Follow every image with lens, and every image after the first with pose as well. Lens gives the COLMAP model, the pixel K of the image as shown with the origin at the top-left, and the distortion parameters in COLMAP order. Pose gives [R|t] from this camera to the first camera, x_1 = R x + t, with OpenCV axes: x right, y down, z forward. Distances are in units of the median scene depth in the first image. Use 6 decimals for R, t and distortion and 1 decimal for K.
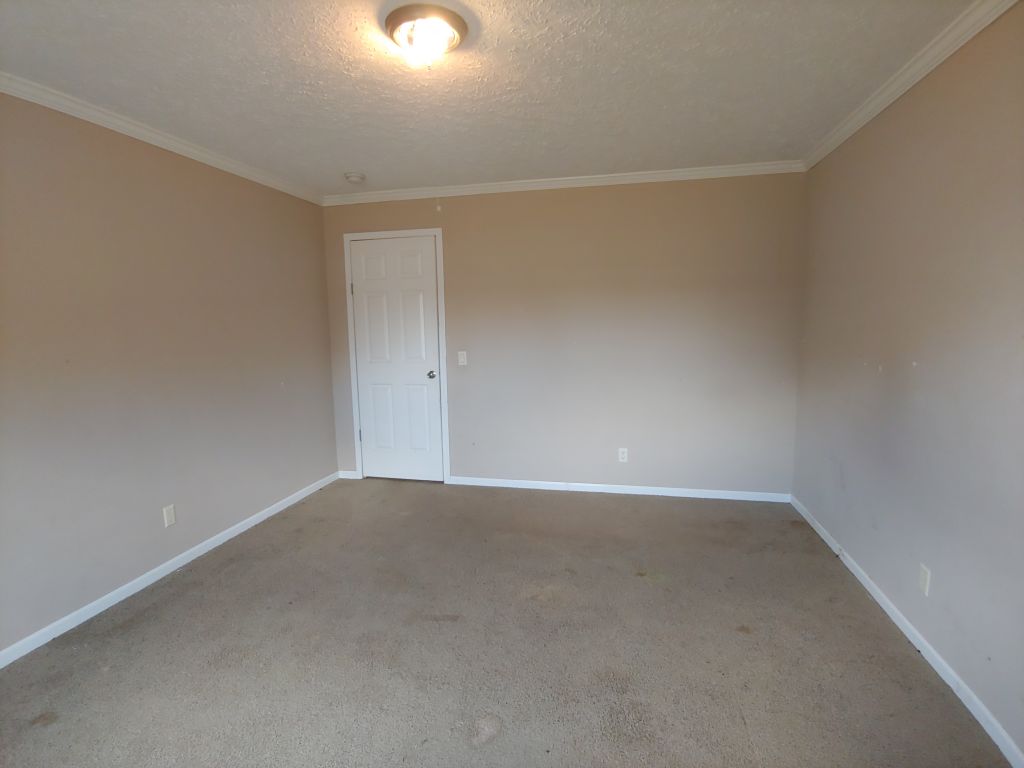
lens RADIAL K [[517.5, 0, 512.0], [0, 517.5, 384.0], [0, 0, 1]] dist [-0.005626, -0.000746]
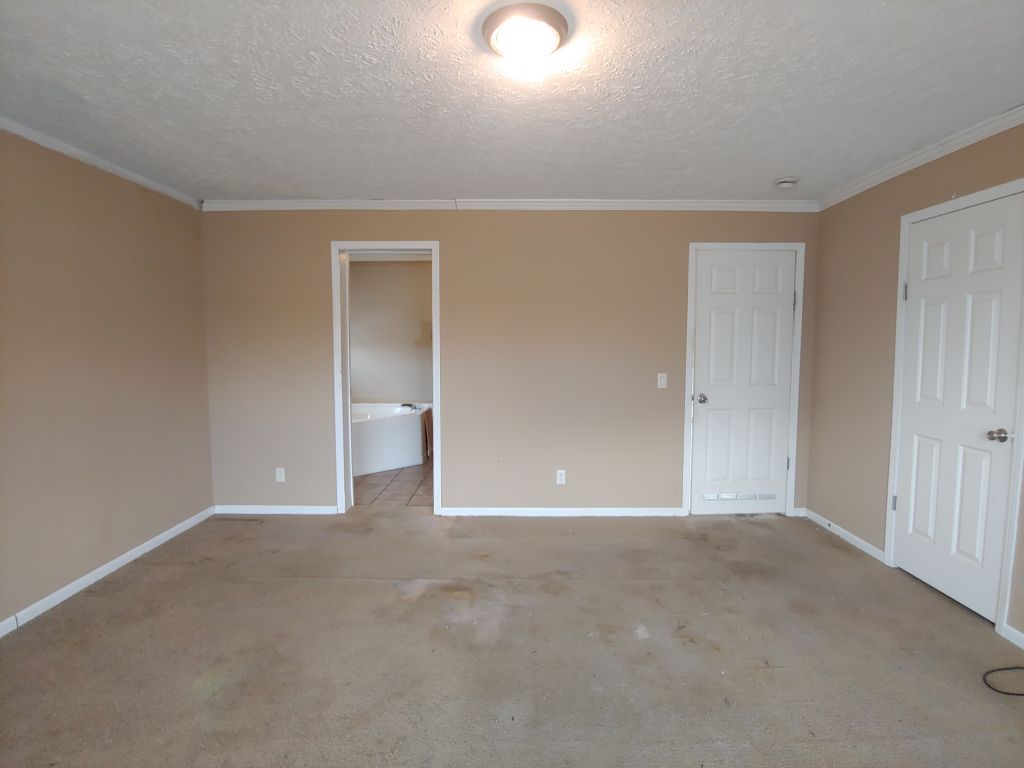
lens RADIAL K [[517.5, 0, 512.0], [0, 517.5, 384.0], [0, 0, 1]] dist [-0.005626, -0.000746]
pose [[0.975700, 0.003375, 0.219086, -0.200577], [0.006441, 0.999007, -0.044077, 0.002021], [-0.219017, 0.044417, 0.974710, 0.049622]]
